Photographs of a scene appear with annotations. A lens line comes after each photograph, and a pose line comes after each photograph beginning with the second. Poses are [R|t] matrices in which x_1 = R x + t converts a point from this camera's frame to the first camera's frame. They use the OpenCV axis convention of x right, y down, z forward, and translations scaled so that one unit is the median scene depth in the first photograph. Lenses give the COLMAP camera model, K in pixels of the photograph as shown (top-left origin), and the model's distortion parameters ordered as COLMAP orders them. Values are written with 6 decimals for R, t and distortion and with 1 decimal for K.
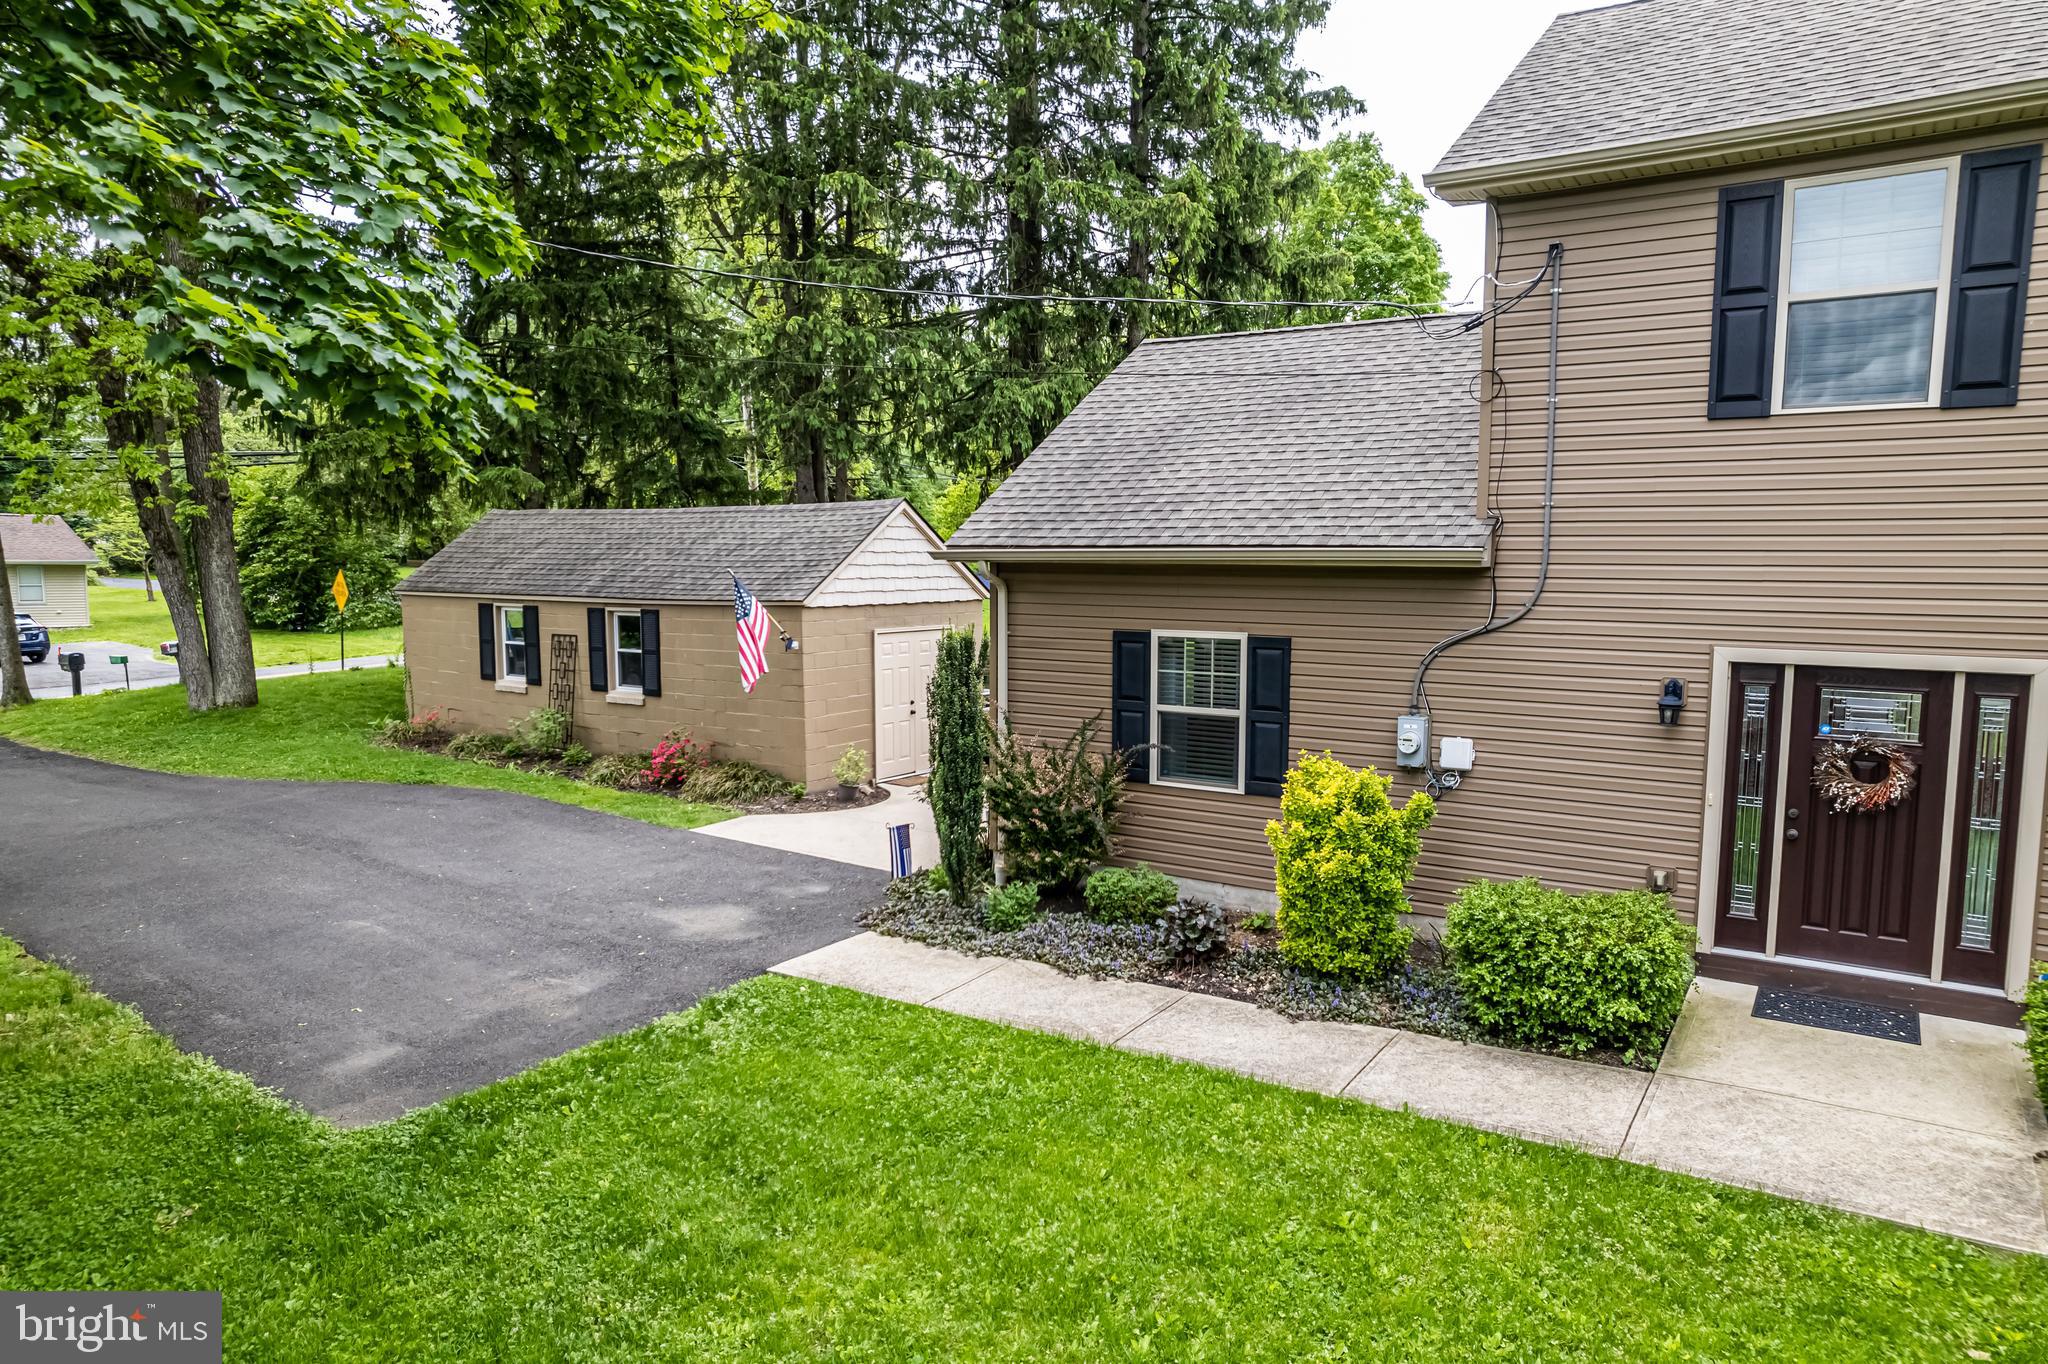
lens RADIAL K [[1305.9, 0, 1029.6], [0, 1305.9, 689.8], [0, 0, 1]] dist [-0.085558, 0.082069]
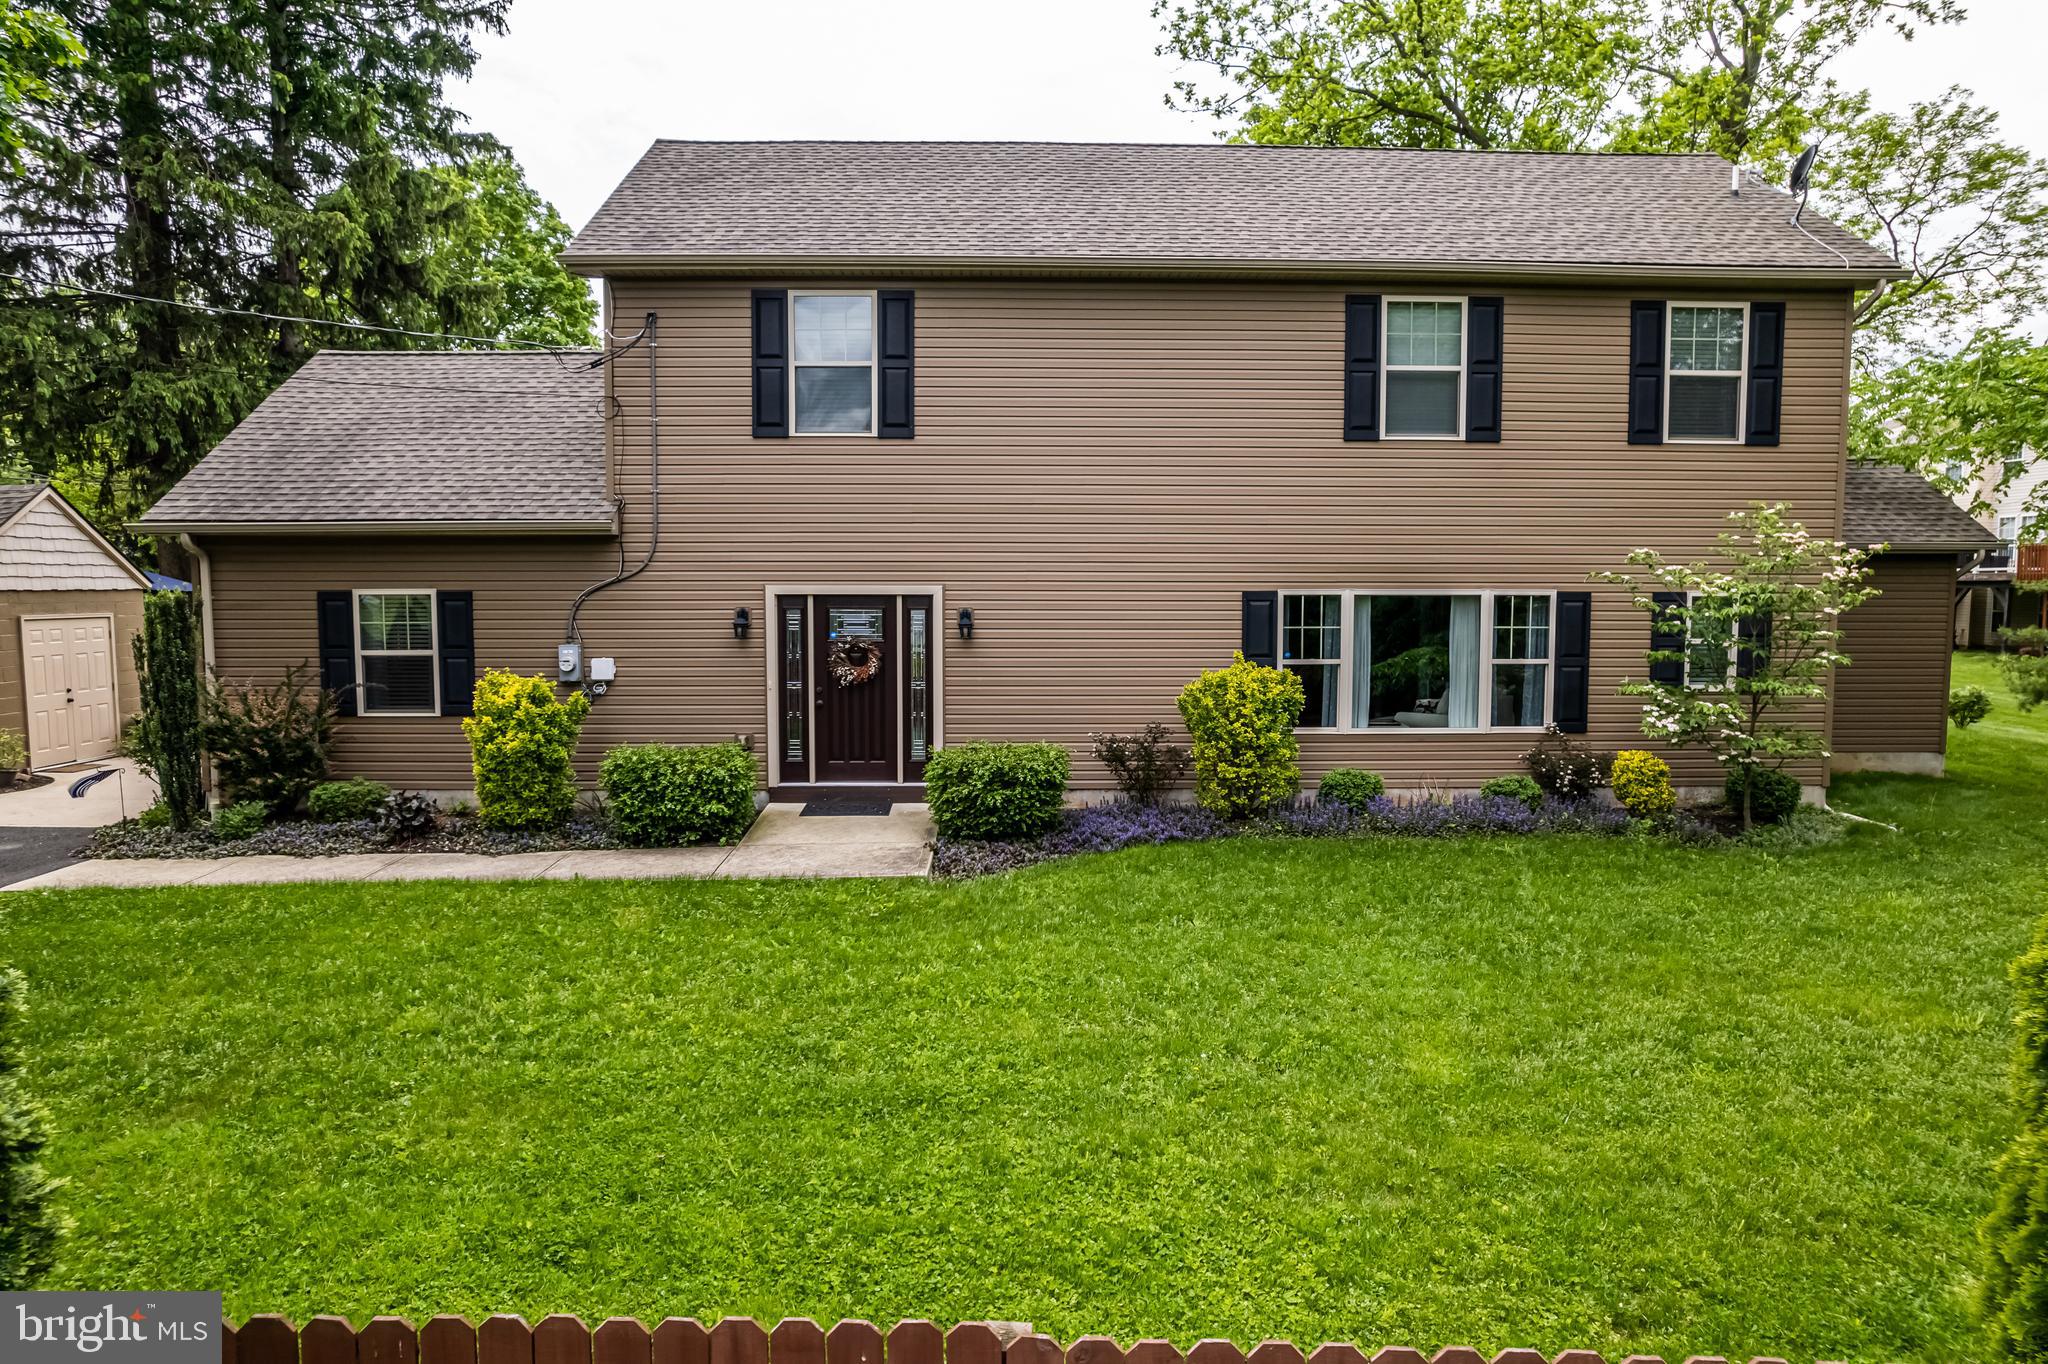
lens RADIAL K [[1305.9, 0, 1029.6], [0, 1305.9, 689.8], [0, 0, 1]] dist [-0.085558, 0.082069]
pose [[0.814597, -0.052183, 0.577675, -0.095144], [0.062198, 0.998061, 0.002450, 0.089631], [-0.576683, 0.033935, 0.816263, -0.373986]]
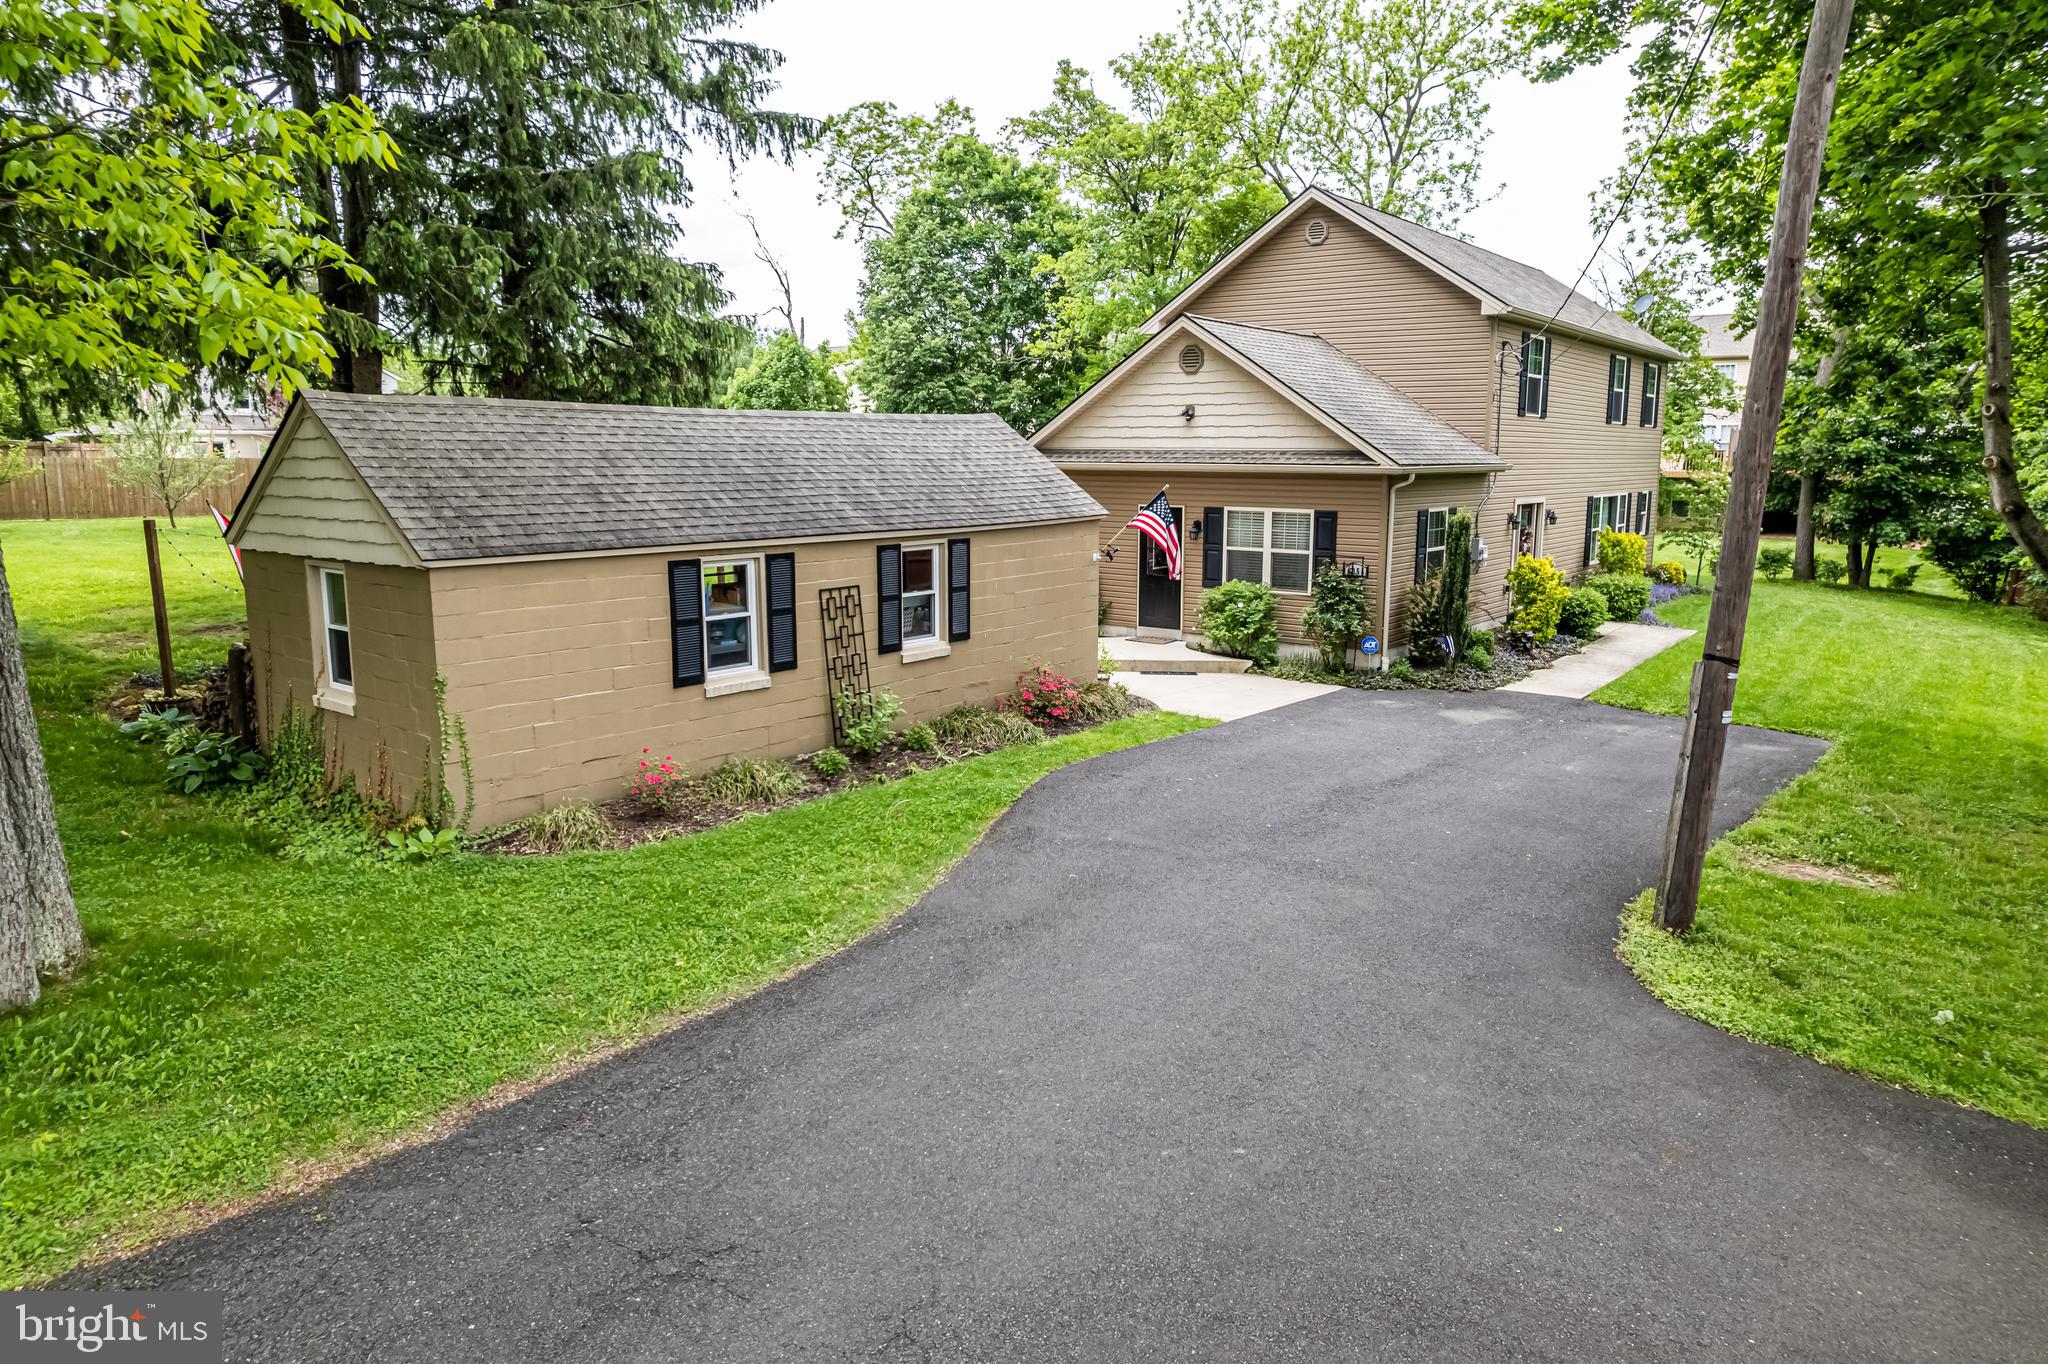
lens RADIAL K [[1277.2, 0, 1046.4], [0, 1277.2, 687.6], [0, 0, 1]] dist [-0.032509, 0.001131]
pose [[0.069358, -0.181833, 0.980880, -1.893383], [0.101453, 0.979436, 0.174391, -0.179092], [-0.992420, 0.087418, 0.086379, 1.492710]]
